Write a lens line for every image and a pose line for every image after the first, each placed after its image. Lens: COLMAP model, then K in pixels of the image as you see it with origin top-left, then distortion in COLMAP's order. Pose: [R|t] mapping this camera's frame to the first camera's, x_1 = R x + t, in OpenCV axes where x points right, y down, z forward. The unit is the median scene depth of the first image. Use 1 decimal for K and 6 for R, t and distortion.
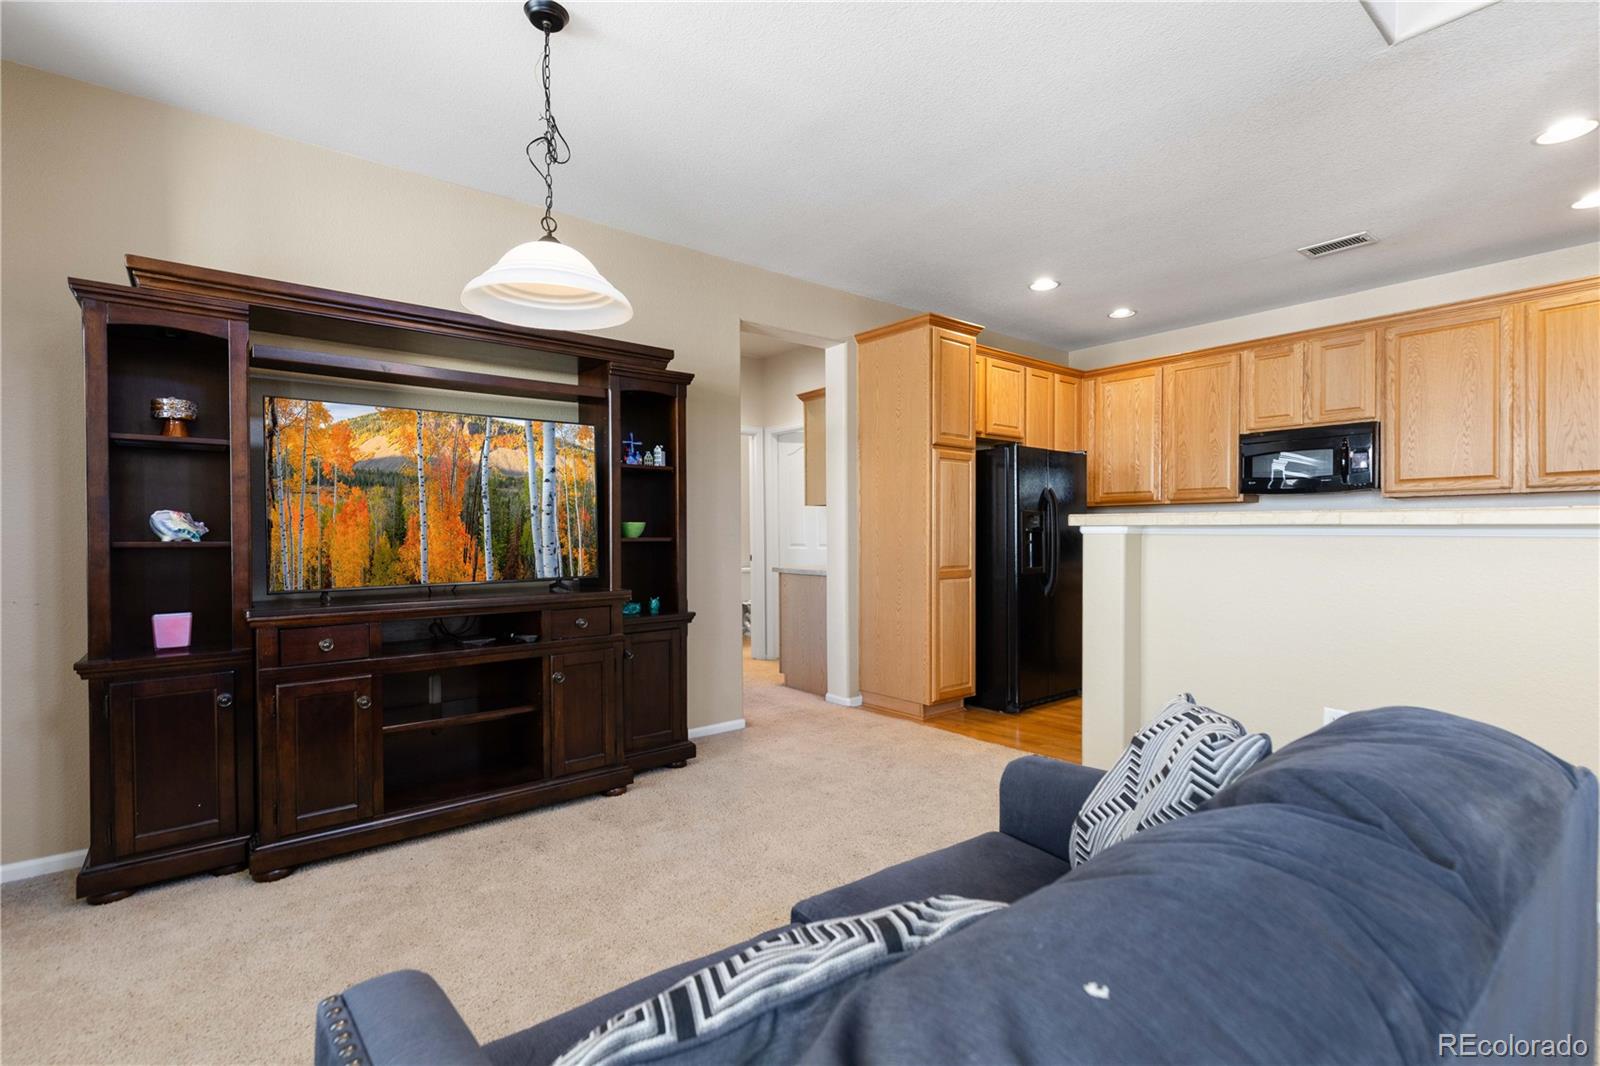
lens RADIAL K [[724.1, 0, 800.0], [0, 724.1, 532.7], [0, 0, 1]] dist [0.002443, -0.001336]
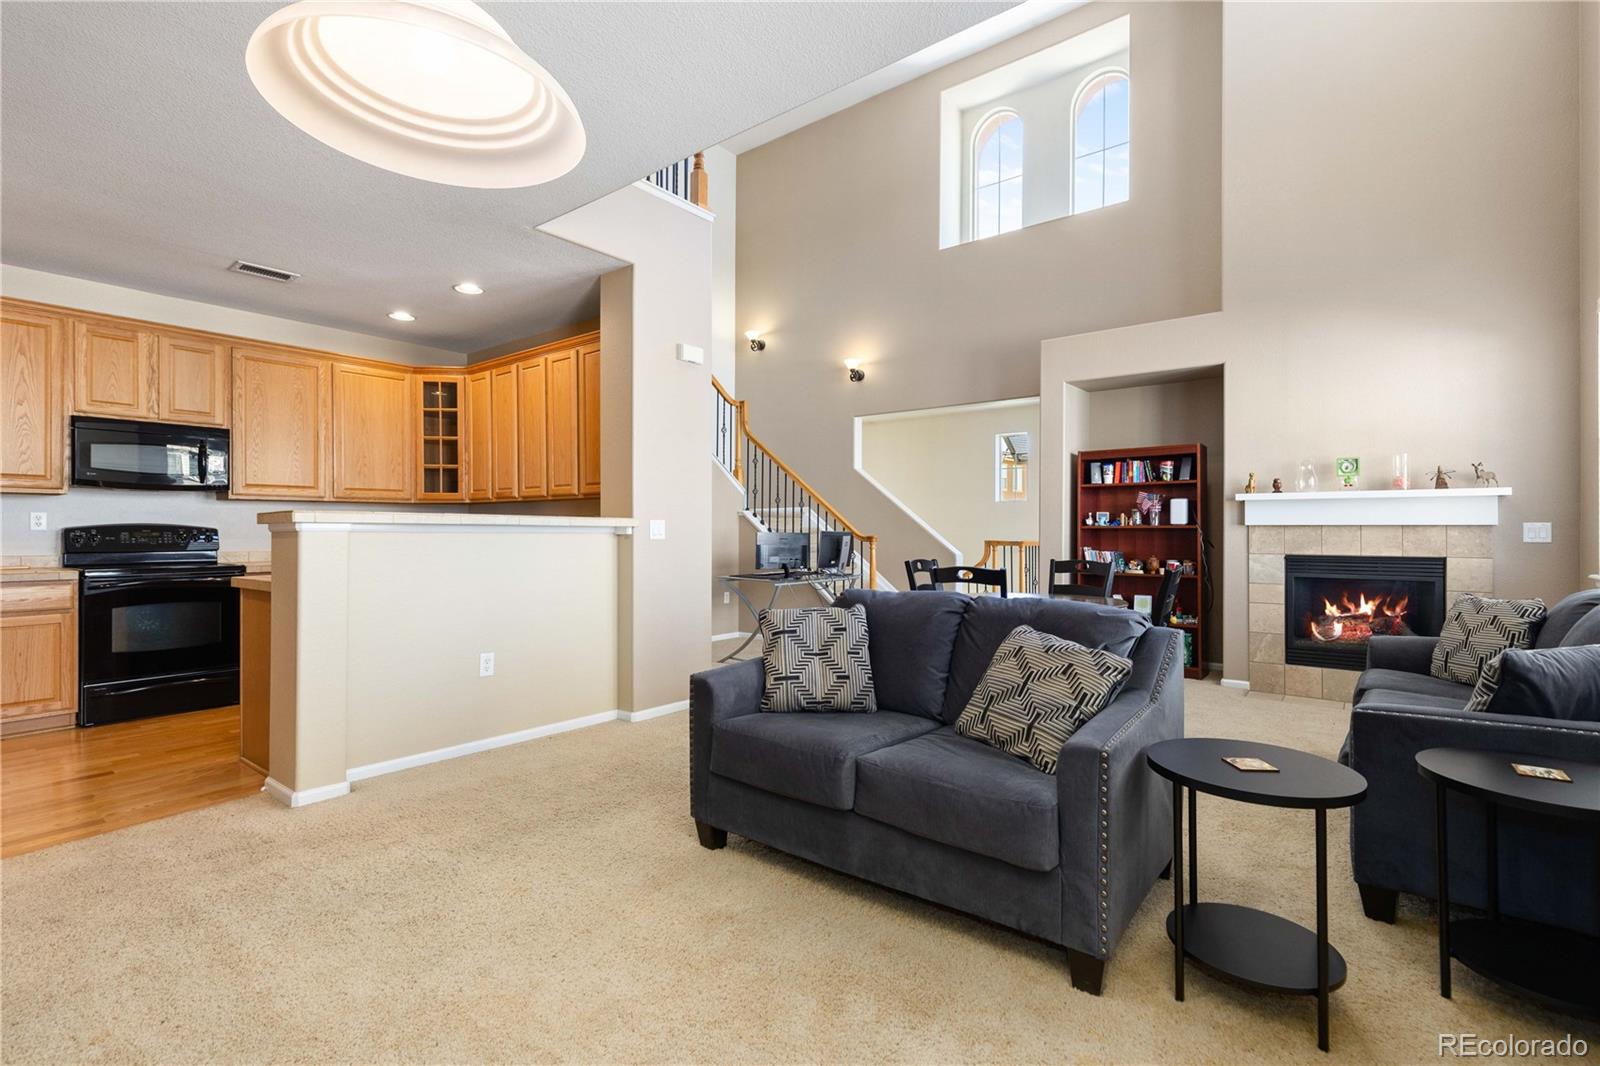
lens RADIAL K [[724.1, 0, 799.2], [0, 724.1, 529.6], [0, 0, 1]] dist [0.002443, -0.001336]
pose [[-0.252755, 0.002214, 0.967528, -0.487307], [0.011547, 0.999933, 0.000728, 0.008025], [-0.967462, 0.011356, -0.252763, 0.439098]]
